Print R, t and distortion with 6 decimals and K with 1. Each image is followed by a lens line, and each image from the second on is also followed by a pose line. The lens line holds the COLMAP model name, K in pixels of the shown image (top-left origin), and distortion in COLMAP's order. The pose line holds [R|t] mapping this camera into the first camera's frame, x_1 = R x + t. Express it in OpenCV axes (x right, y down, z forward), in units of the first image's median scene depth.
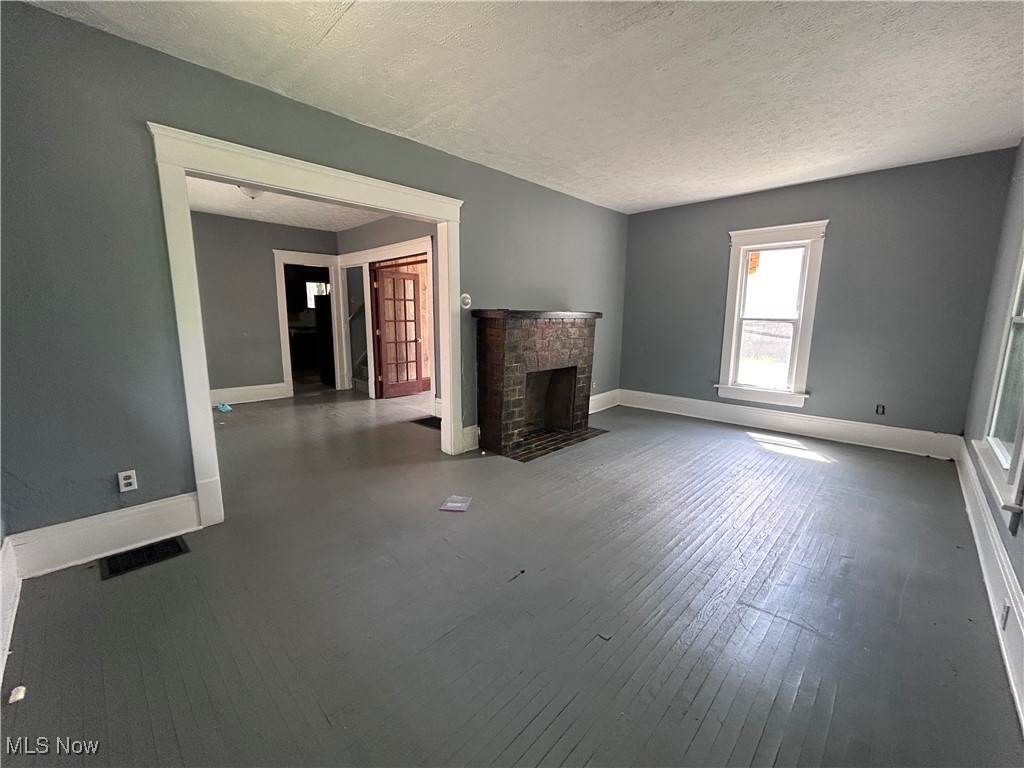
lens RADIAL K [[417.0, 0, 517.1], [0, 417.0, 382.8], [0, 0, 1]] dist [-0.000767, -0.000034]
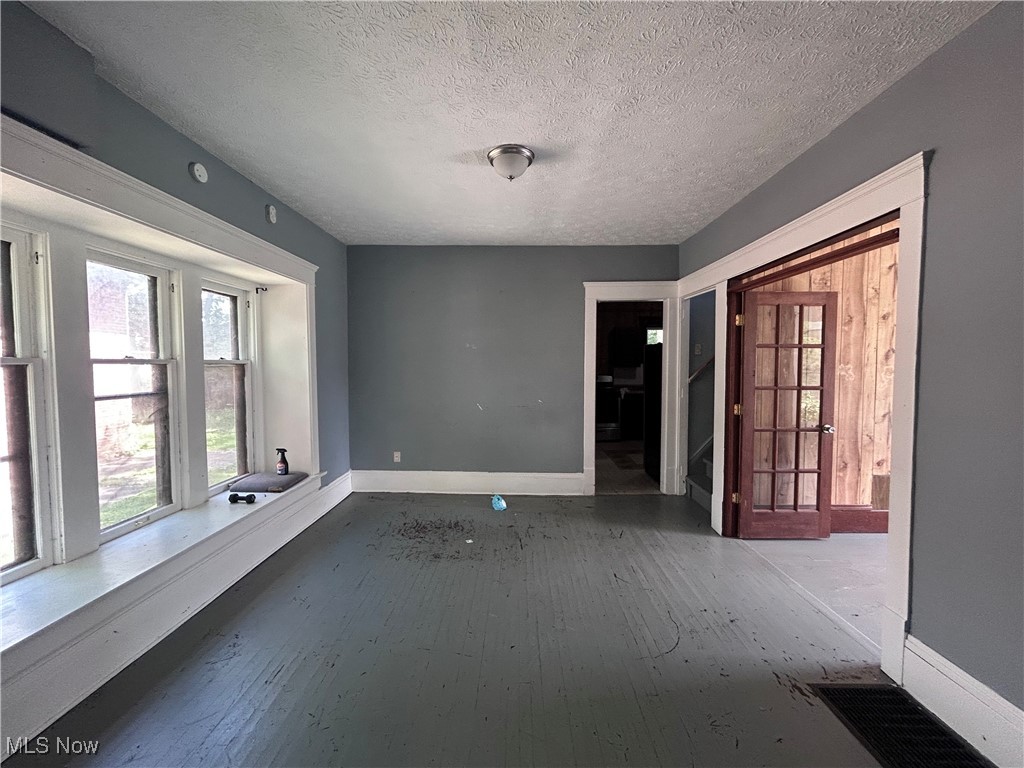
lens RADIAL K [[417.0, 0, 513.5], [0, 417.0, 383.1], [0, 0, 1]] dist [-0.000767, -0.000034]
pose [[0.681355, 0.025050, -0.731524, -0.139803], [-0.108246, 0.991873, -0.066857, -0.086157], [0.723905, 0.124738, 0.678530, 0.427925]]
